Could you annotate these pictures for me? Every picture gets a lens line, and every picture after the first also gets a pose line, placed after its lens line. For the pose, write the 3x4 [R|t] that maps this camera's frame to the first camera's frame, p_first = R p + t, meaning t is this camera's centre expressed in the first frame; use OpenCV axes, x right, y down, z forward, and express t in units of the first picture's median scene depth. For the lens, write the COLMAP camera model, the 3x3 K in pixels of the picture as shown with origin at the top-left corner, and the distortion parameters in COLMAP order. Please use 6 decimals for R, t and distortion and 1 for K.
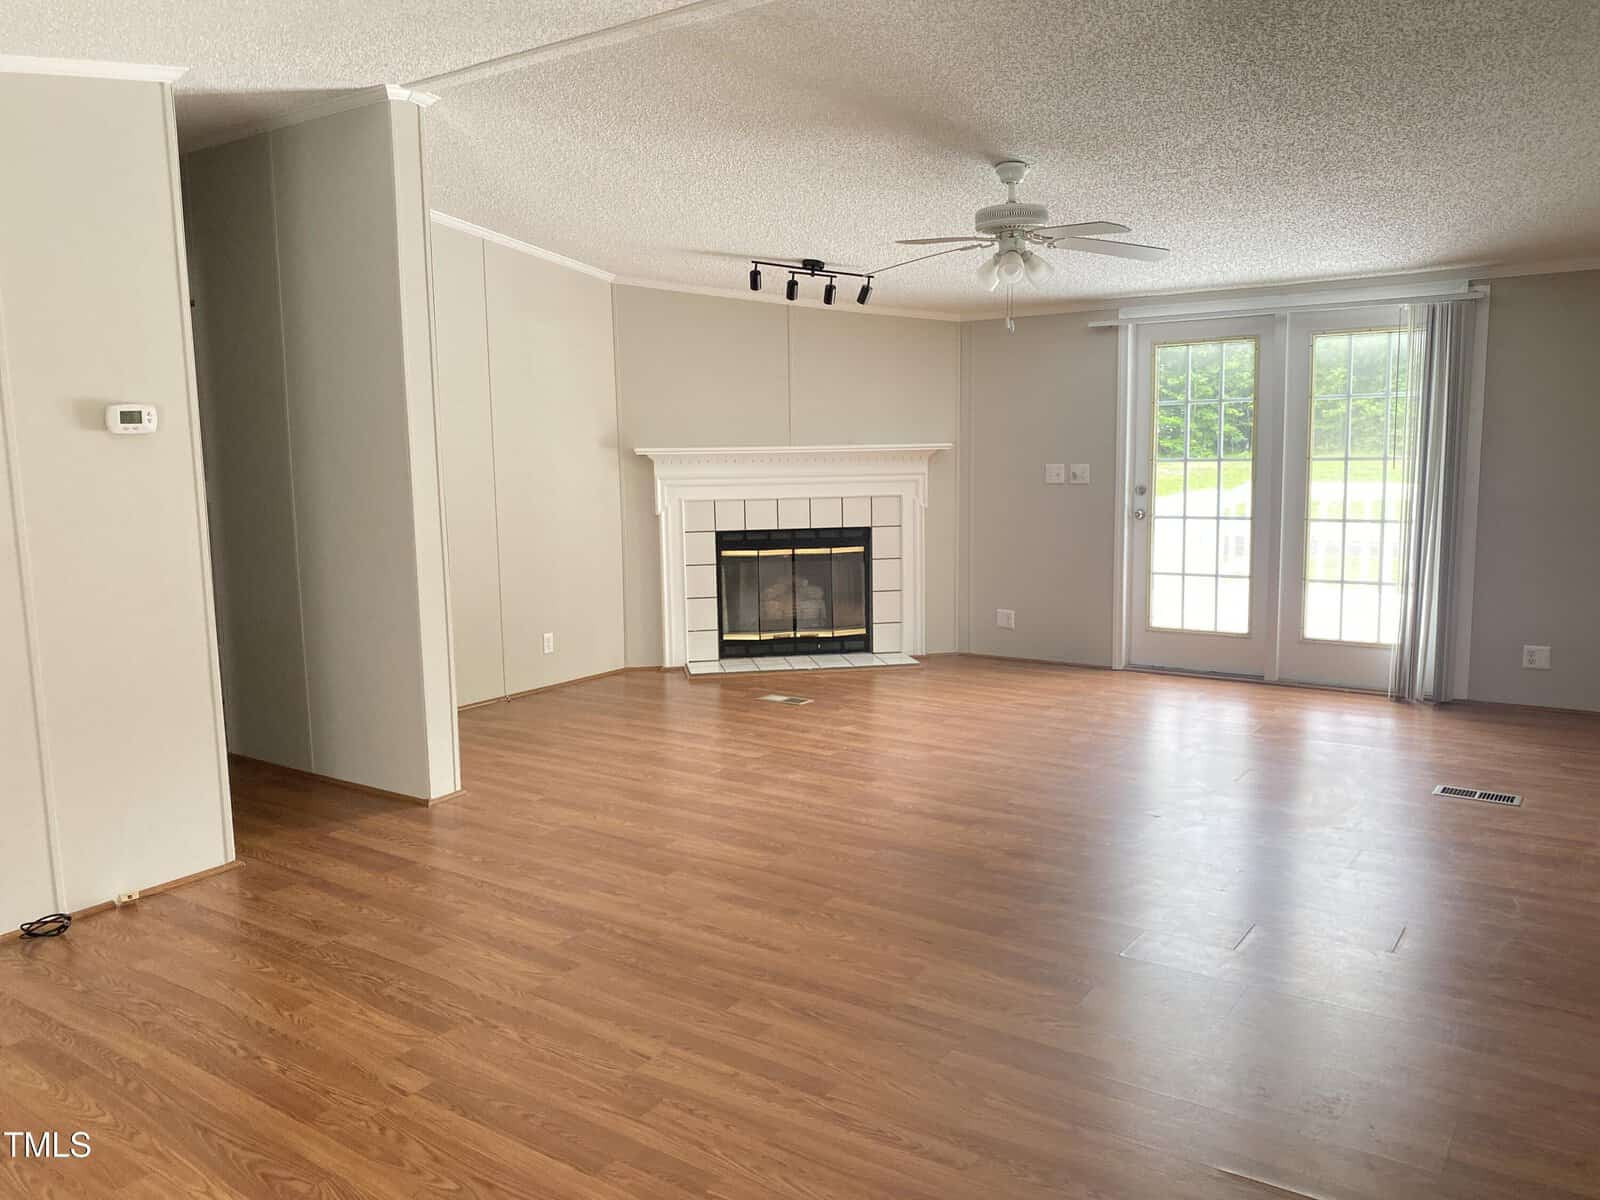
lens RADIAL K [[1118.7, 0, 779.7], [0, 1118.7, 605.4], [0, 0, 1]] dist [0.082490, -0.000137]
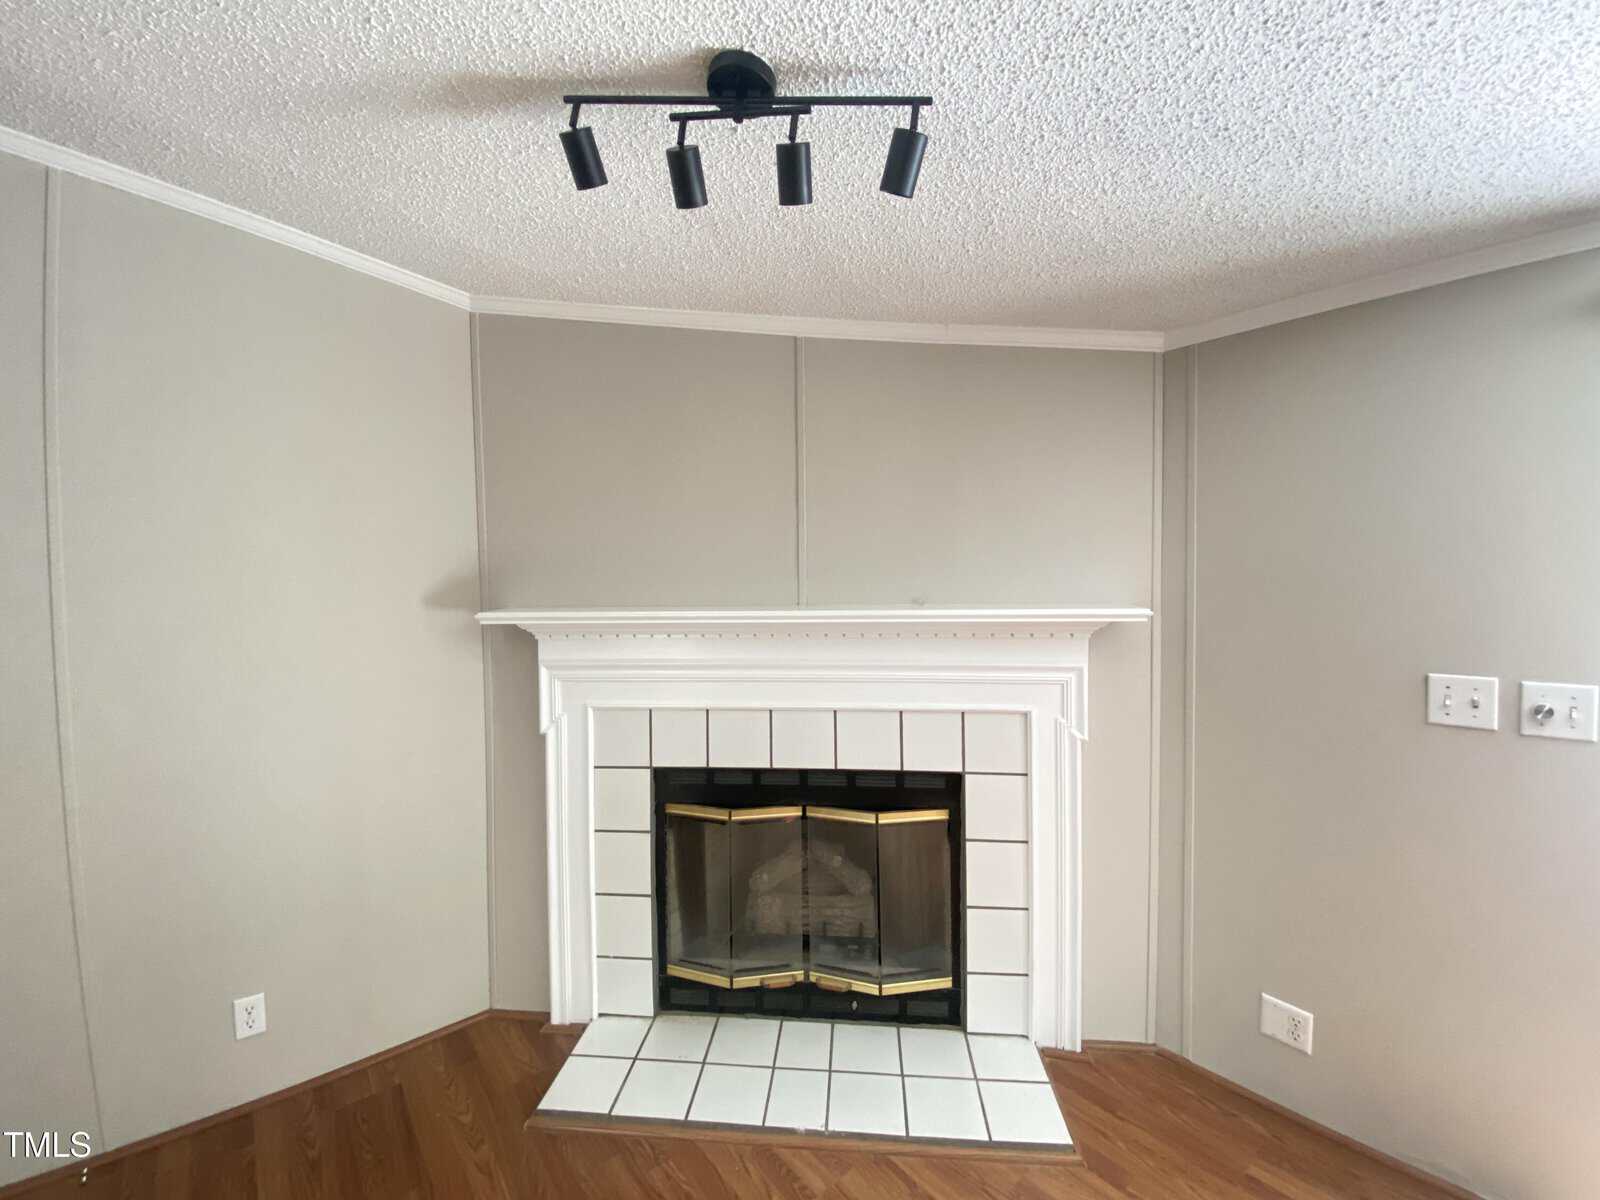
lens RADIAL K [[645.8, 0, 795.6], [0, 645.8, 597.3], [0, 0, 1]] dist [0.028321, -0.028749]
pose [[0.971893, 0.014221, -0.234991, 0.076970], [-0.037493, 0.994784, -0.094866, -0.118283], [0.232416, 0.101010, 0.967357, 0.711779]]
